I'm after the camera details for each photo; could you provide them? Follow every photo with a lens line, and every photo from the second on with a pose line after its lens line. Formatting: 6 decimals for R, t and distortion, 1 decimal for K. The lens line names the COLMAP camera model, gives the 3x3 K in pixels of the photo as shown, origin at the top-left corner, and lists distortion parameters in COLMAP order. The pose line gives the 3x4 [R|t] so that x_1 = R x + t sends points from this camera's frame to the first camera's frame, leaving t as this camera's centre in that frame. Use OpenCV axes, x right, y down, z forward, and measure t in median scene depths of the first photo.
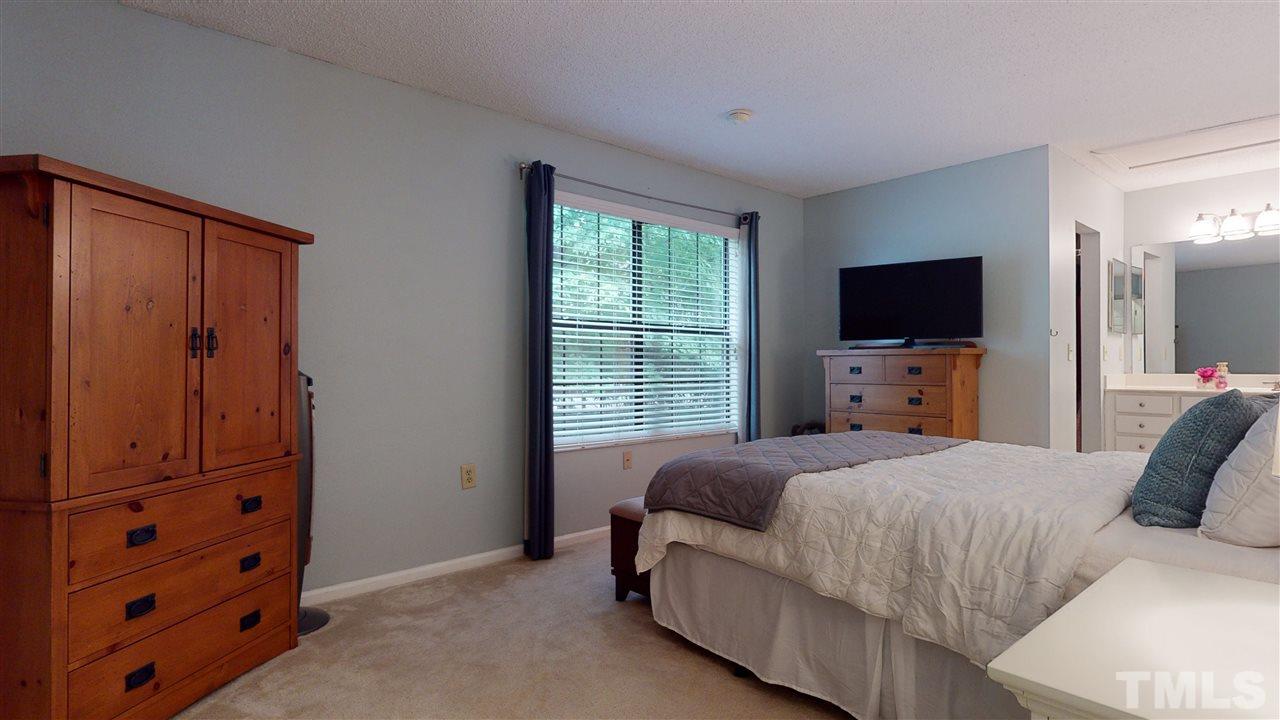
lens RADIAL K [[665.0, 0, 634.0], [0, 665.0, 361.5], [0, 0, 1]] dist [-0.001620, -0.000347]
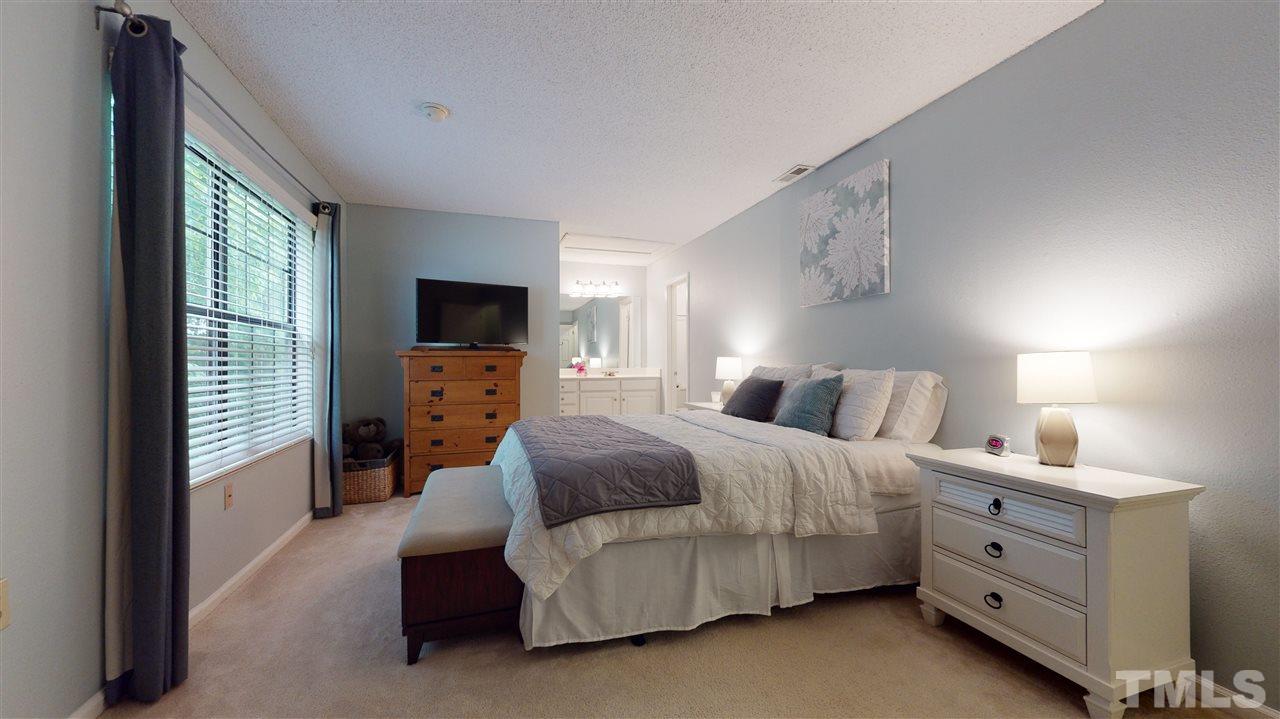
lens RADIAL K [[471.9, 0, 643.3], [0, 471.9, 360.7], [0, 0, 1]] dist [-0.003268, -0.000231]
pose [[0.378404, 0.003068, 0.925636, -0.314708], [-0.001961, 0.999995, -0.002513, 0.000331], [-0.925639, -0.000865, 0.378408, 0.383733]]
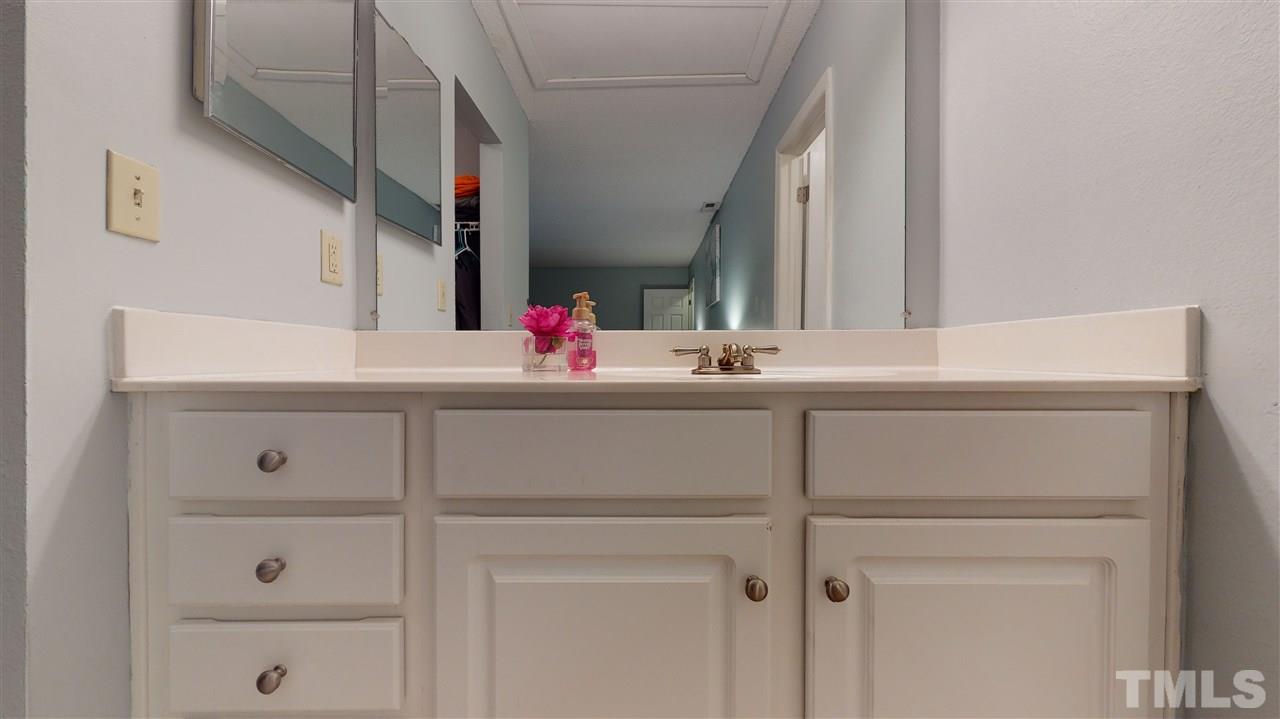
lens RADIAL K [[471.9, 0, 635.4], [0, 471.9, 360.8], [0, 0, 1]] dist [-0.003268, -0.000231]
pose [[0.652260, 0.003020, 0.757990, 0.802617], [-0.006151, 0.999980, 0.001308, 0.038633], [-0.757971, -0.005515, 0.652265, 0.916785]]
